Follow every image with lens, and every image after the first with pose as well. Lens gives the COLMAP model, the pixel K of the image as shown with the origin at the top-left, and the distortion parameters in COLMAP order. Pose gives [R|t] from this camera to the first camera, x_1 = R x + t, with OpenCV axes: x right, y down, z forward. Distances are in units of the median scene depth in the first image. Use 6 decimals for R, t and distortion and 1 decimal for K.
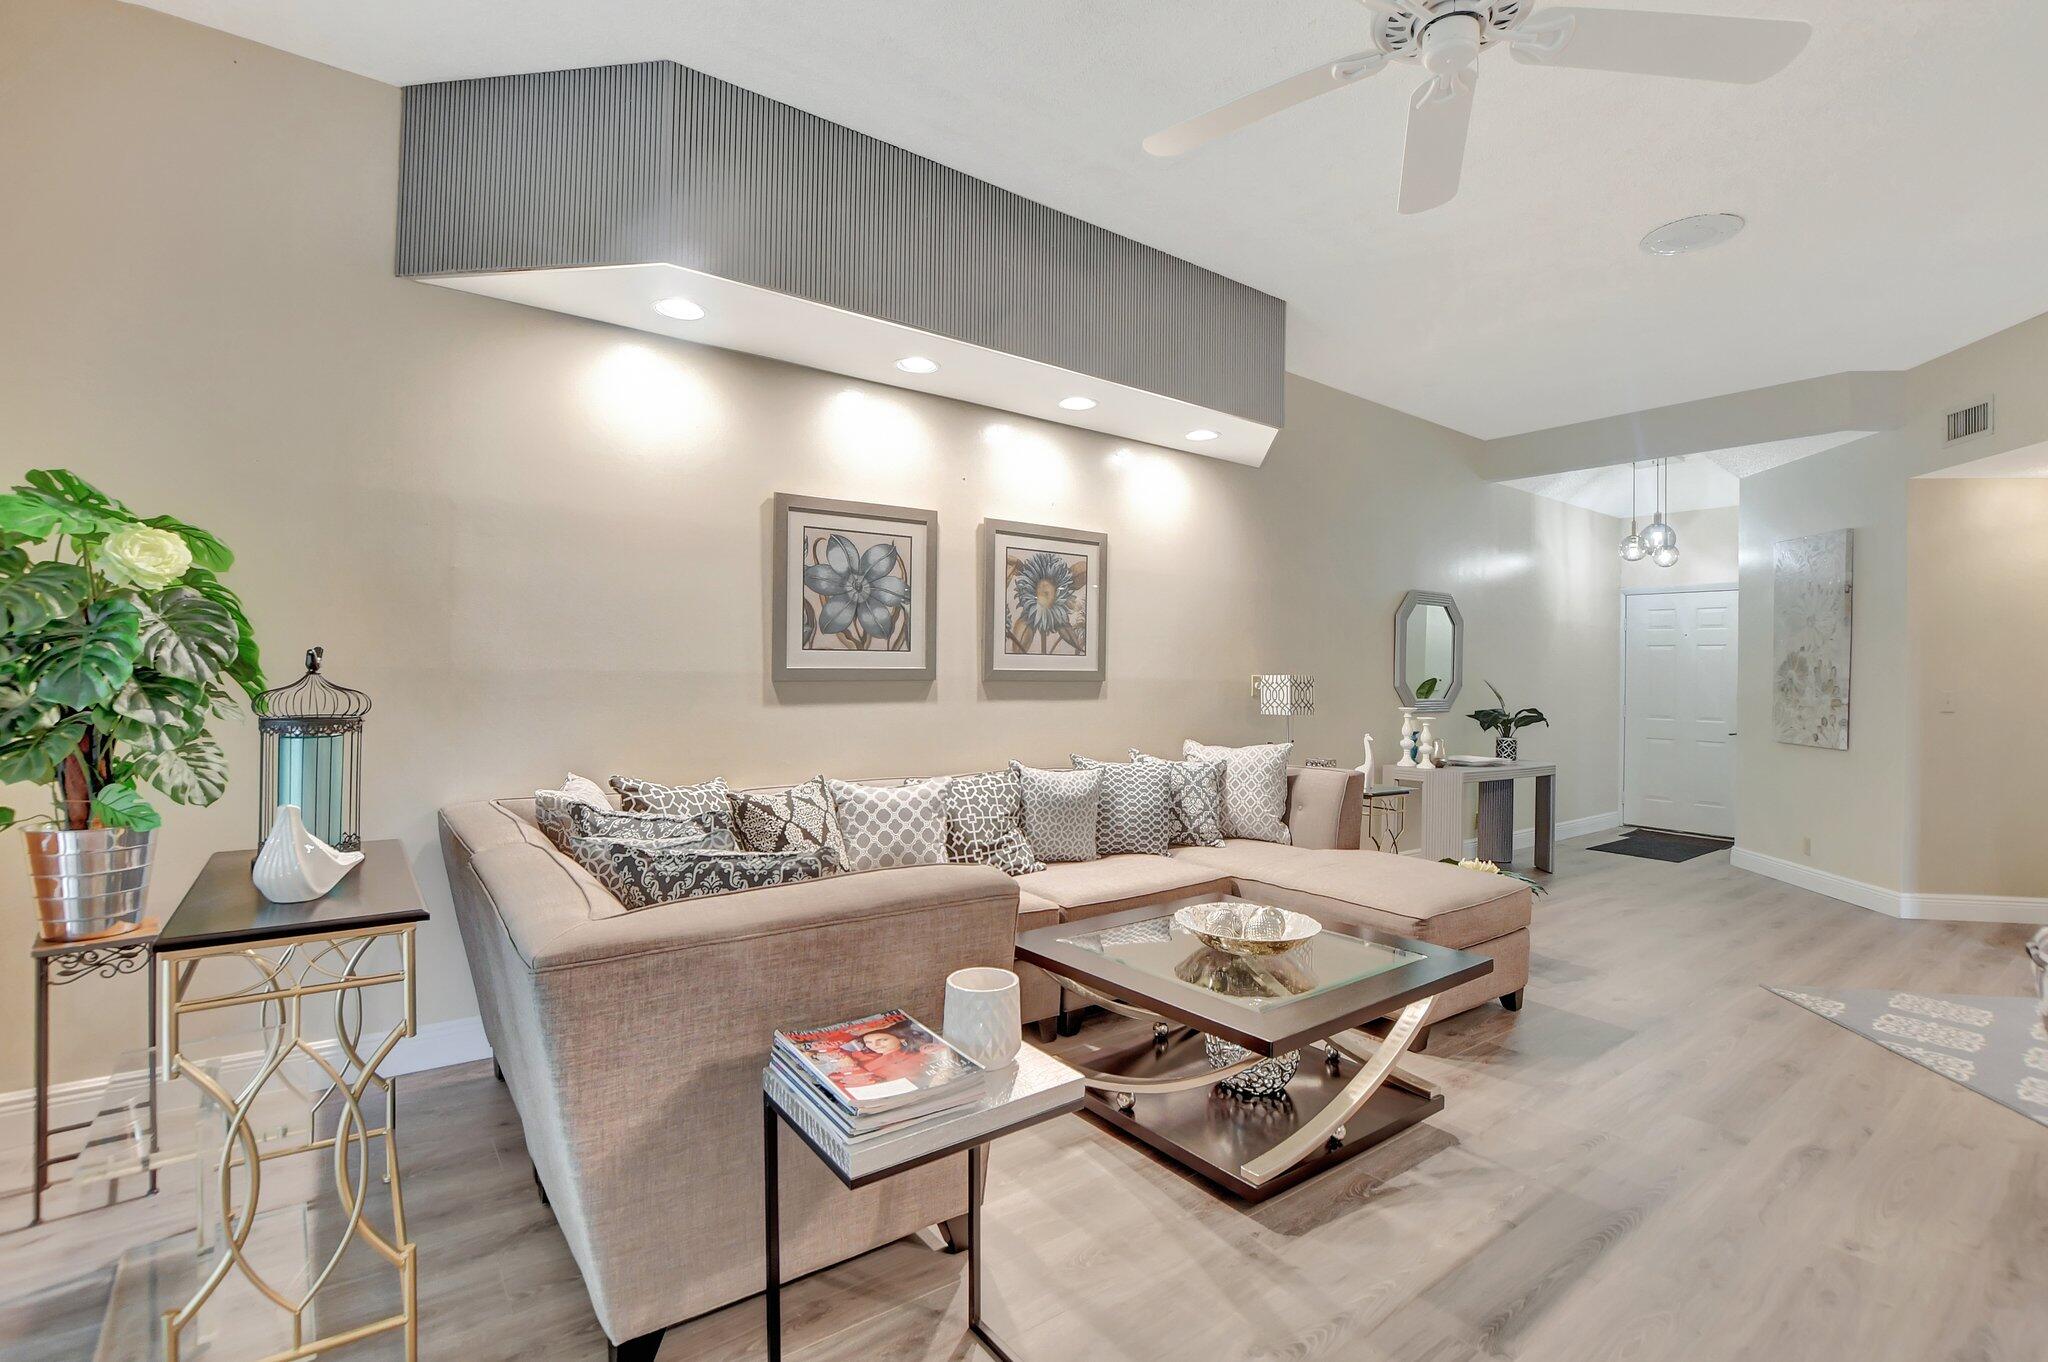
lens RADIAL K [[940.1, 0, 999.5], [0, 940.1, 659.6], [0, 0, 1]] dist [-0.010317, 0.000029]
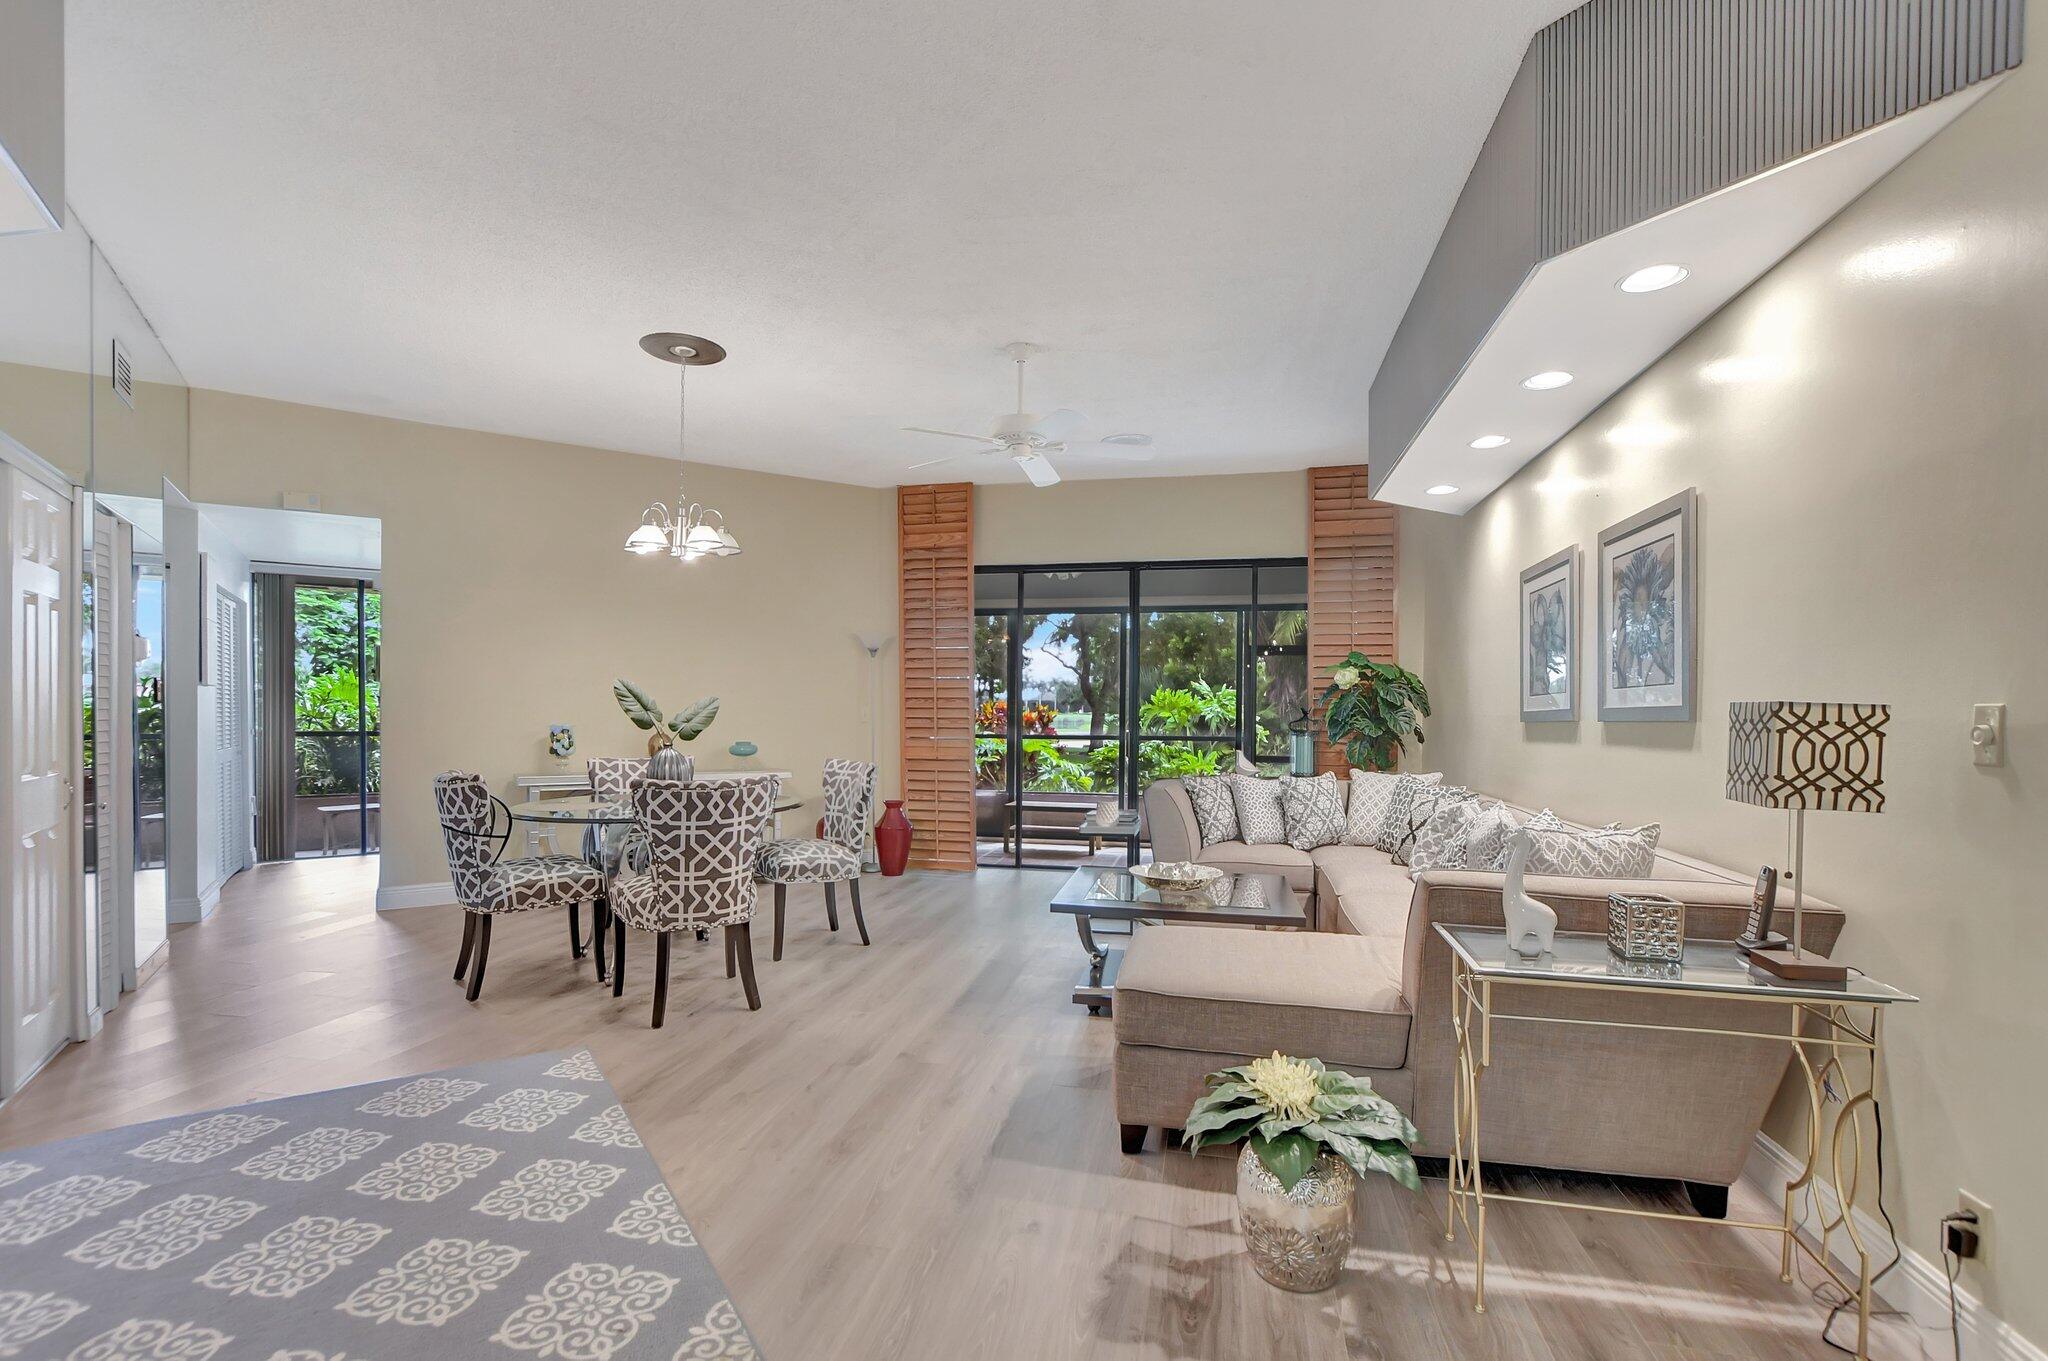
lens RADIAL K [[940.1, 0, 999.2], [0, 940.1, 721.5], [0, 0, 1]] dist [-0.010317, 0.000029]
pose [[-0.759690, -0.012831, -0.650159, 0.946795], [-0.005737, 0.999899, -0.013031, 0.036342], [0.650260, -0.006170, -0.759687, 1.274868]]
